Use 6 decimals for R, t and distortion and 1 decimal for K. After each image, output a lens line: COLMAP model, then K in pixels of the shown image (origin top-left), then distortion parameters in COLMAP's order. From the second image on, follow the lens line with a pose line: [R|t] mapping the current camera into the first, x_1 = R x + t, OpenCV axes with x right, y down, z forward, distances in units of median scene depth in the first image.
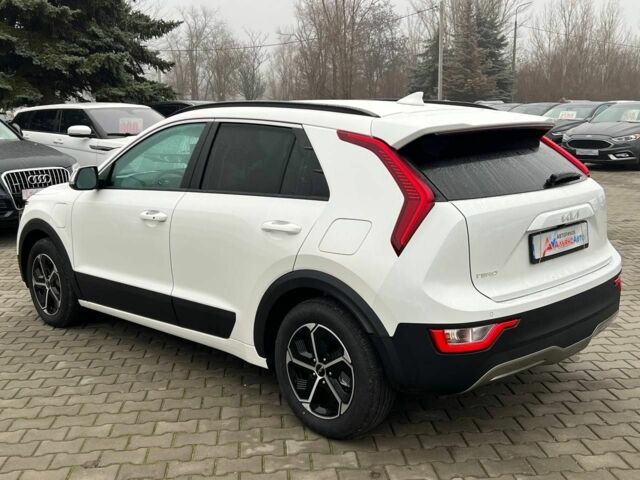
lens RADIAL K [[766.6, 0, 320.0], [0, 766.6, 240.0], [0, 0, 1]] dist [0.179995, -0.495845]
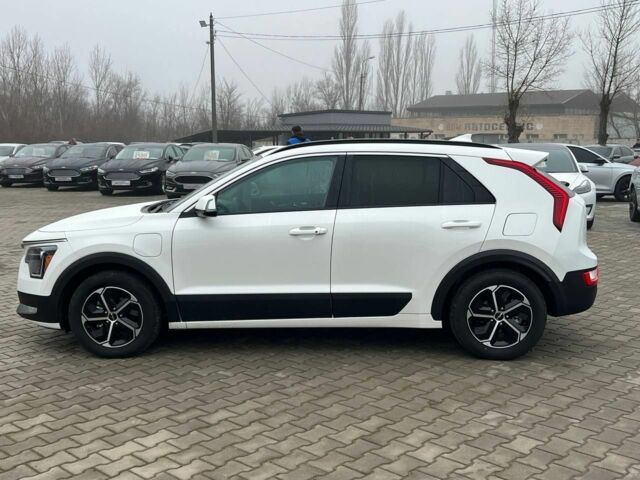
lens RADIAL K [[766.6, 0, 320.0], [0, 766.6, 240.0], [0, 0, 1]] dist [0.179995, -0.495845]
pose [[0.751705, -0.078838, 0.654770, -1.201252], [0.113039, 0.993539, -0.010145, -0.002942], [-0.649739, 0.081640, 0.755760, 0.072865]]
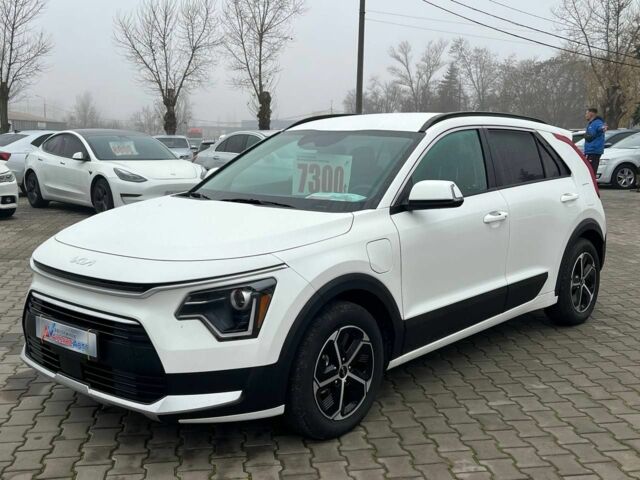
lens RADIAL K [[766.6, 0, 320.0], [0, 766.6, 240.0], [0, 0, 1]] dist [0.179995, -0.495845]
pose [[-0.075980, -0.126068, 0.989108, -1.484085], [0.174442, 0.974996, 0.137670, -0.223078], [-0.981732, 0.183002, -0.052089, 1.546122]]
